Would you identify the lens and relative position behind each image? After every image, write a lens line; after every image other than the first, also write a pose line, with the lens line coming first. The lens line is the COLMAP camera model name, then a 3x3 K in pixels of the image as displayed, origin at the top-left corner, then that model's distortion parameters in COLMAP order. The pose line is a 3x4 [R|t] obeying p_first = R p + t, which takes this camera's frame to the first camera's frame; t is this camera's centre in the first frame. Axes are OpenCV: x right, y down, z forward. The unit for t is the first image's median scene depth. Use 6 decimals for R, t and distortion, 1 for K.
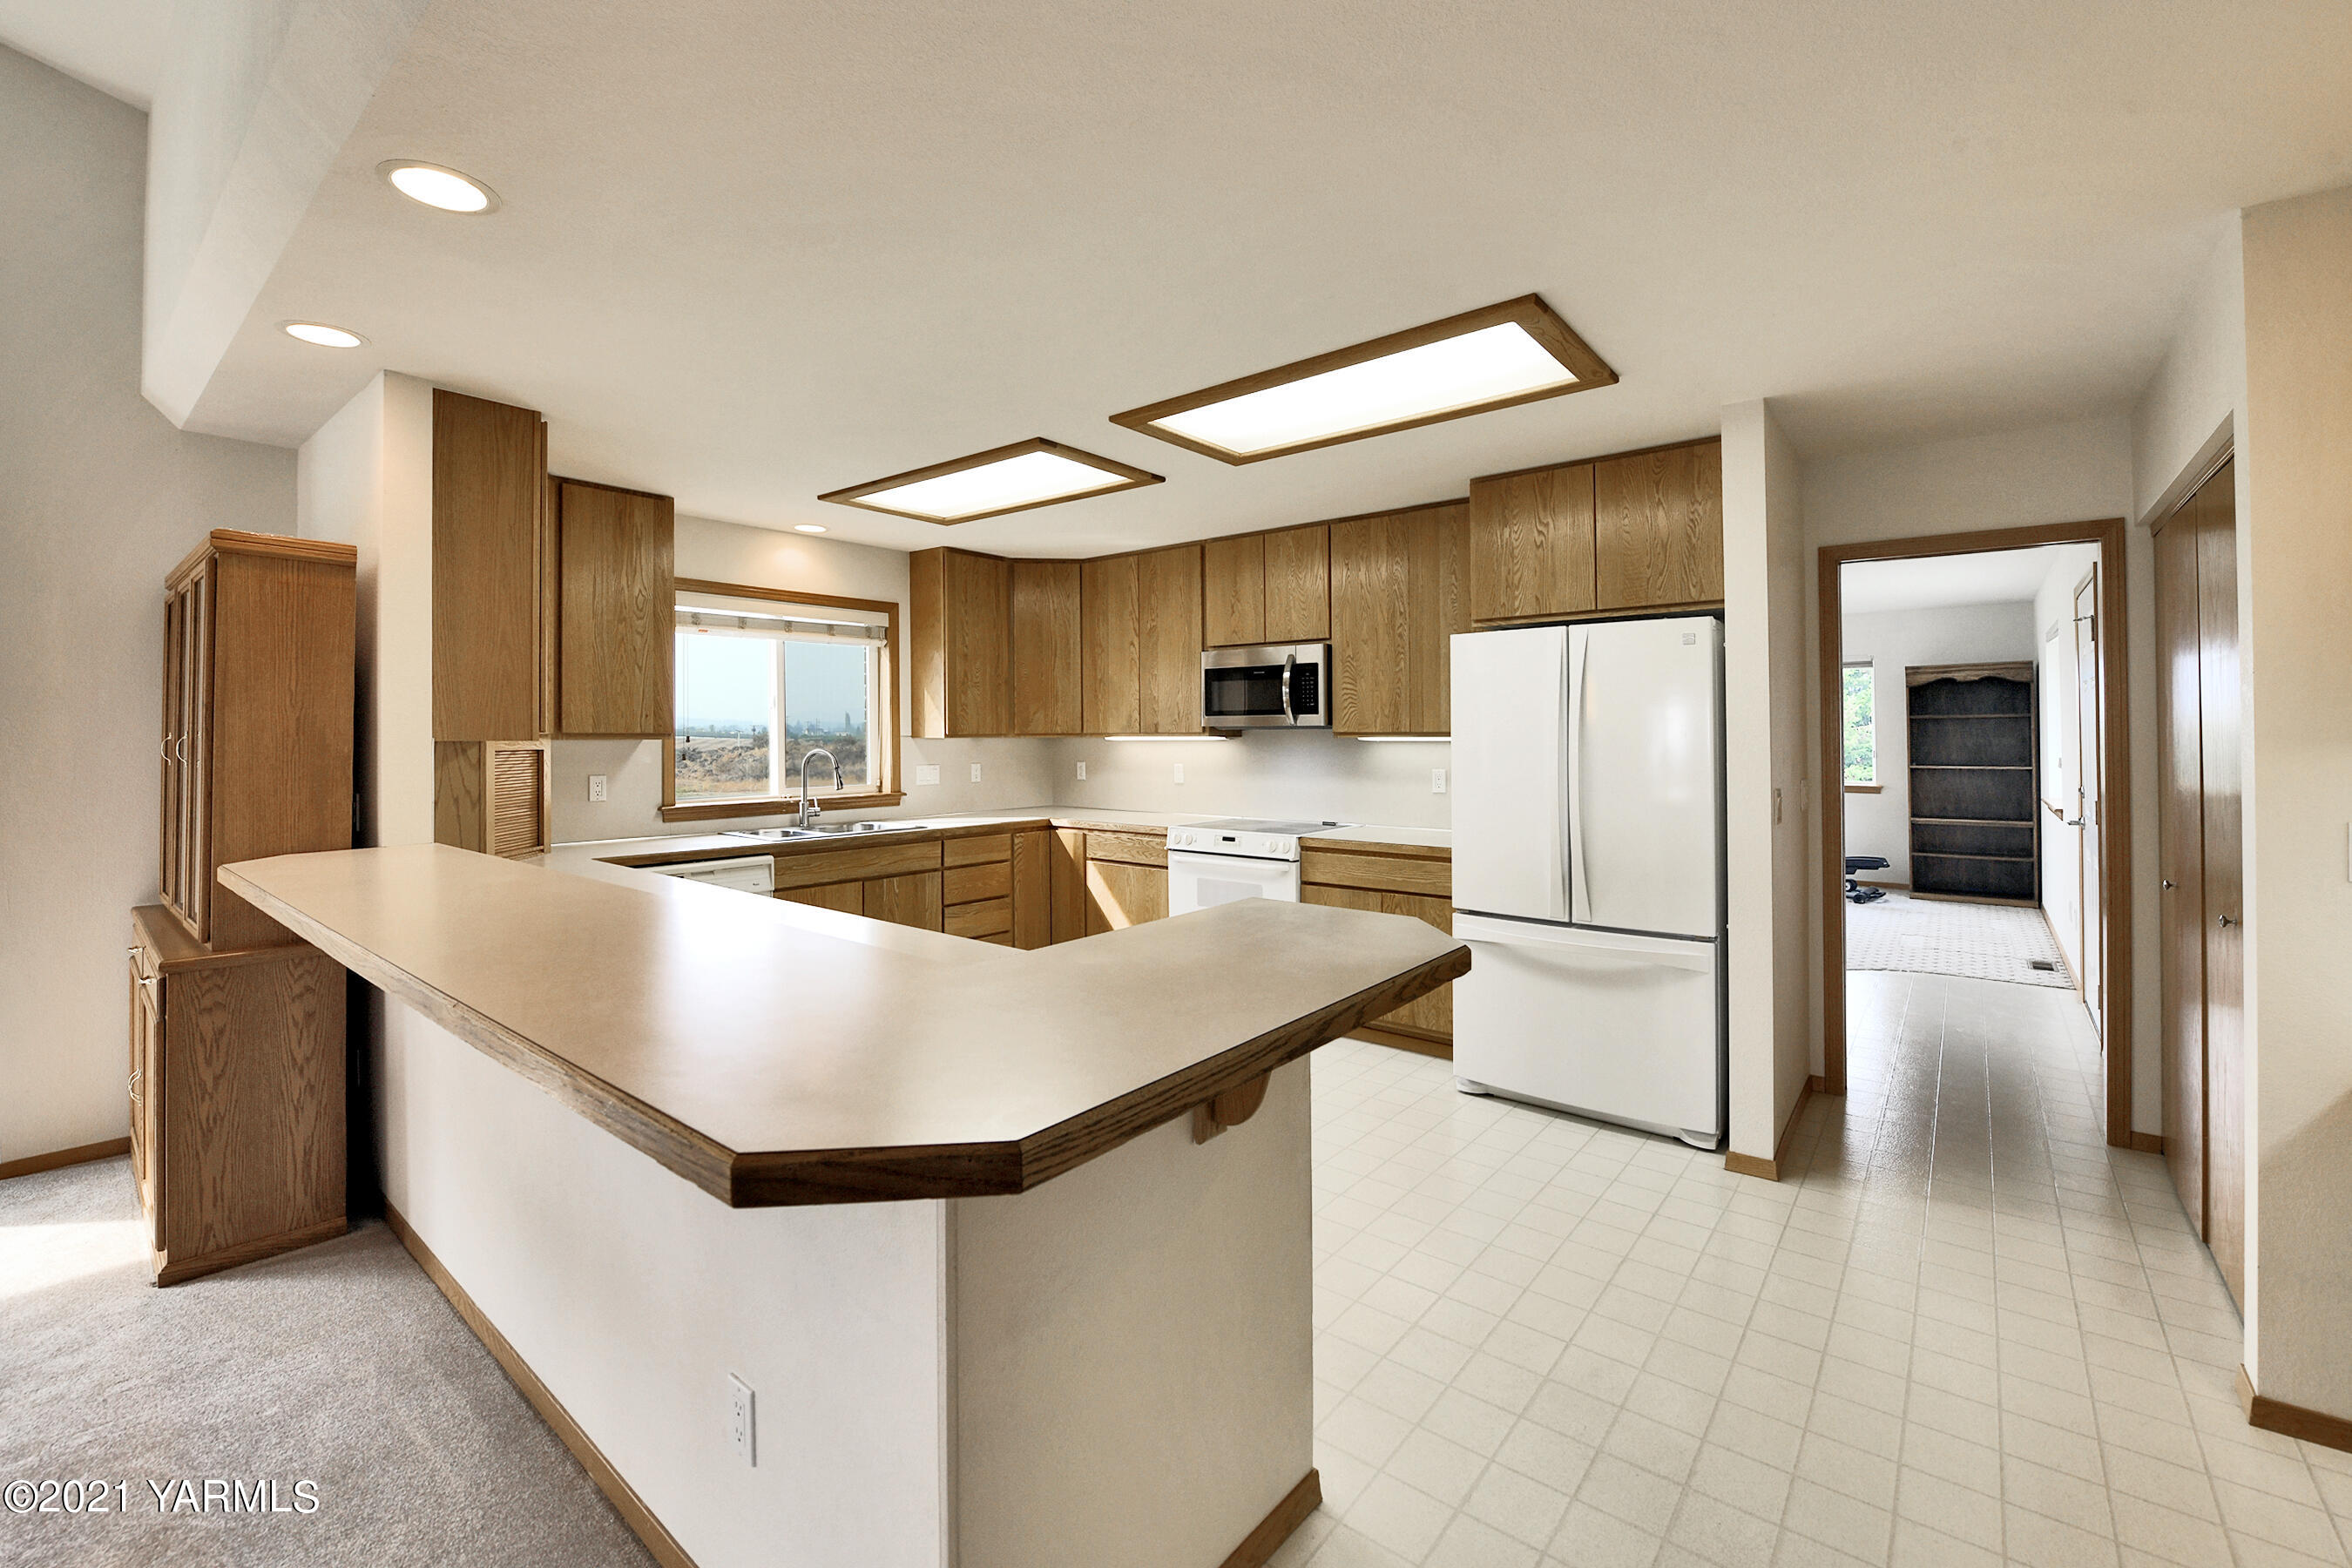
lens RADIAL K [[978.2, 0, 1183.1], [0, 978.2, 710.1], [0, 0, 1]] dist [-0.015062, 0.000034]
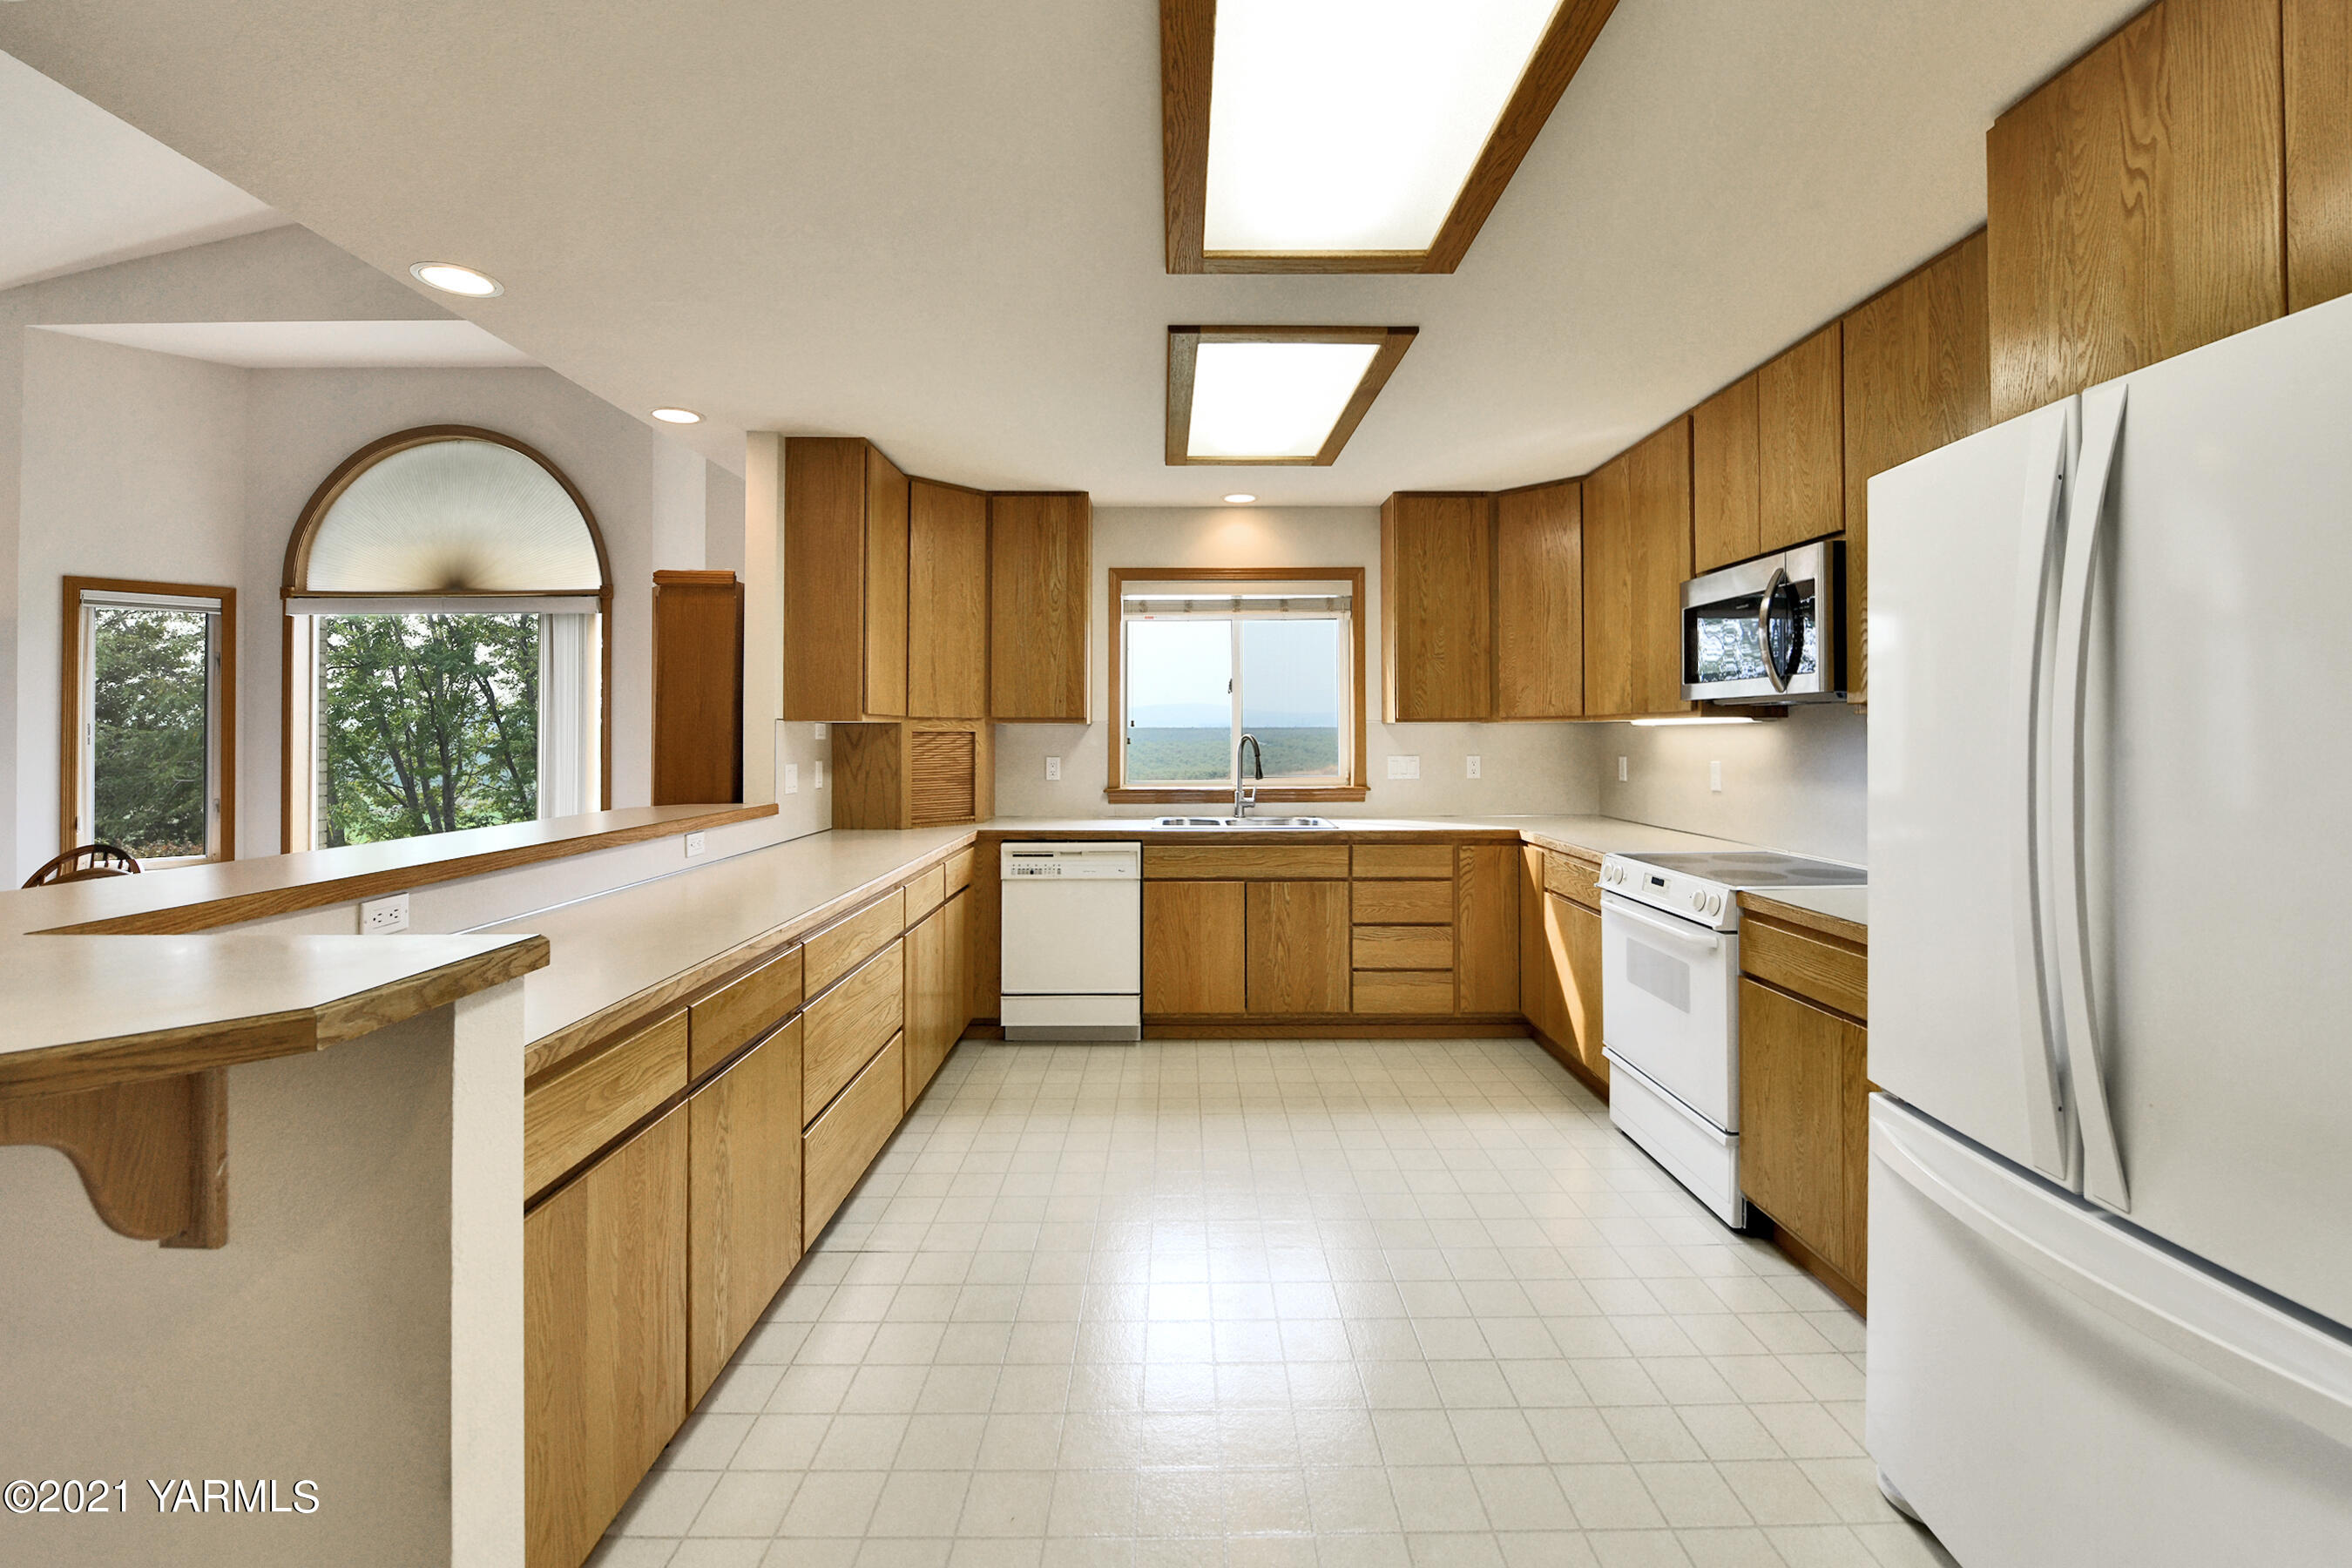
lens RADIAL K [[1006.7, 0, 1193.3], [0, 1006.7, 710.6], [0, 0, 1]] dist [-0.016994, -0.000172]
pose [[0.632243, -0.015709, -0.774611, 0.343316], [0.019281, 0.999804, -0.004539, 0.020975], [0.774530, -0.012065, 0.632421, 0.366357]]
